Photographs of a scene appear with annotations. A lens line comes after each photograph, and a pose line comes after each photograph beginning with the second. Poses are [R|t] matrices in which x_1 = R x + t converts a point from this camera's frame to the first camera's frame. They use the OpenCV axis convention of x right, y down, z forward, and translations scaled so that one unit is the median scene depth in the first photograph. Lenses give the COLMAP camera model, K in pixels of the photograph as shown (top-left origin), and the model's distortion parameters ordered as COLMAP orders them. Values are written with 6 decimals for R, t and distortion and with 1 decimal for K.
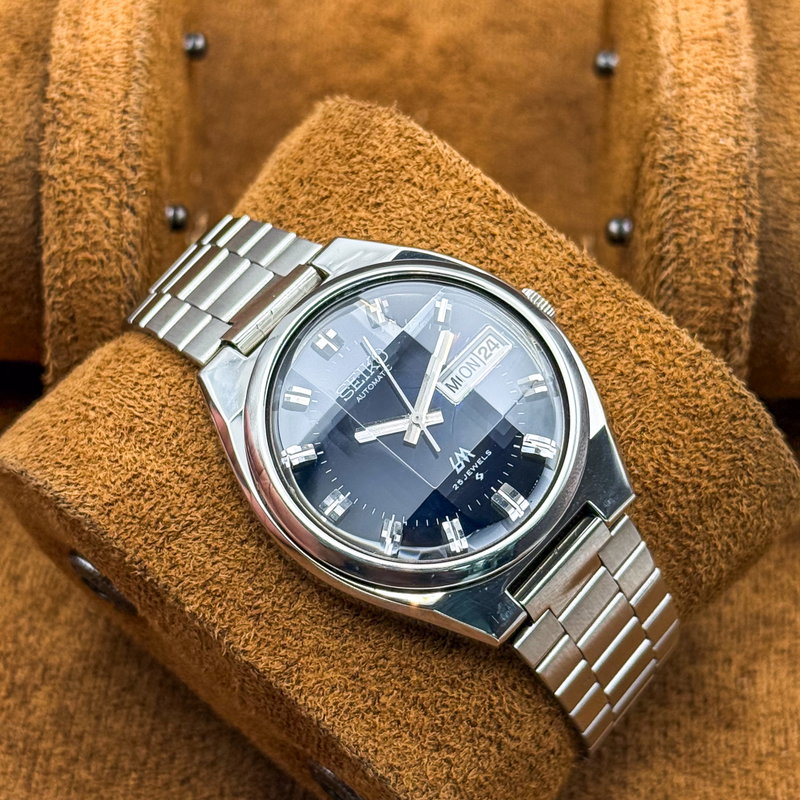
lens RADIAL K [[2269.6, 0, 400.0], [0, 2269.6, 400.0], [0, 0, 1]] dist [0.231740, 1.125478]
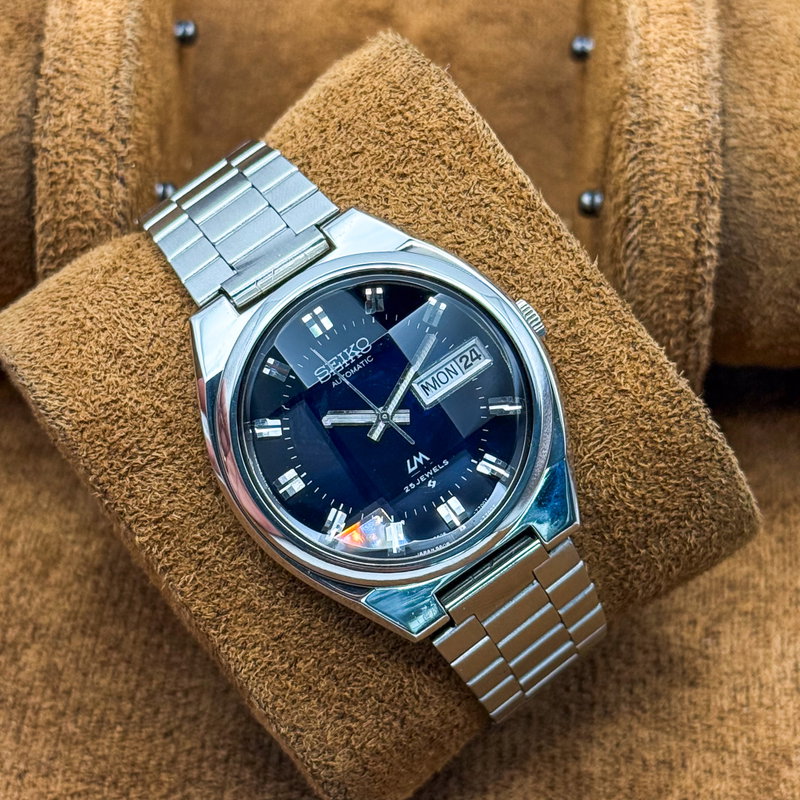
lens RADIAL K [[2269.6, 0, 400.0], [0, 2269.6, 400.0], [0, 0, 1]] dist [0.231740, 1.125478]
pose [[0.975885, 0.213526, -0.045328, 0.056933], [-0.199496, 0.956732, 0.211815, -0.209160], [0.088594, -0.197664, 0.976258, -0.002015]]
